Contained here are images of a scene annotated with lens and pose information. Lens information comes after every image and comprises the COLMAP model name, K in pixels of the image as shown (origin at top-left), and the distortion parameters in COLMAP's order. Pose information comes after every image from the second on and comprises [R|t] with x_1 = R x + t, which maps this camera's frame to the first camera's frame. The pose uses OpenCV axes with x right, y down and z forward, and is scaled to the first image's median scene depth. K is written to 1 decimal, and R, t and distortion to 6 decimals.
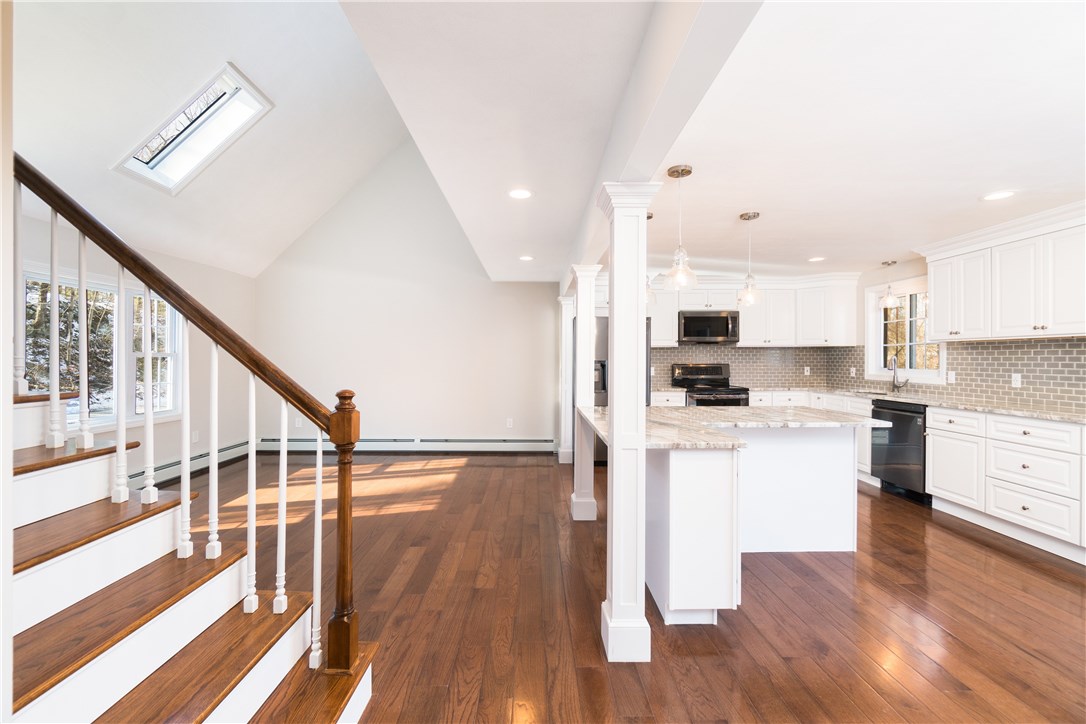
lens RADIAL K [[464.9, 0, 543.3], [0, 464.9, 357.9], [0, 0, 1]] dist [-0.002135, 0.001583]
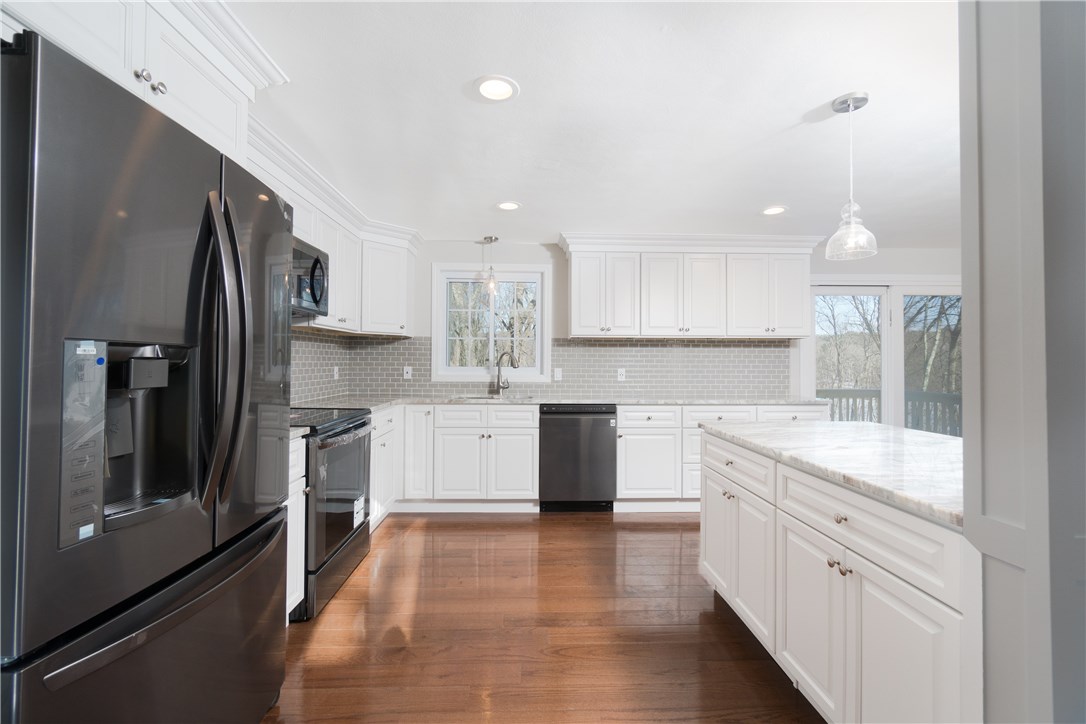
lens RADIAL K [[431.6, 0, 537.6], [0, 431.6, 357.6], [0, 0, 1]] dist [0.000062, 0.000040]
pose [[0.014039, -0.009091, 0.999860, -0.044860], [-0.005013, 0.999945, 0.009162, -0.001825], [-0.999889, -0.005141, 0.013993, 1.133675]]
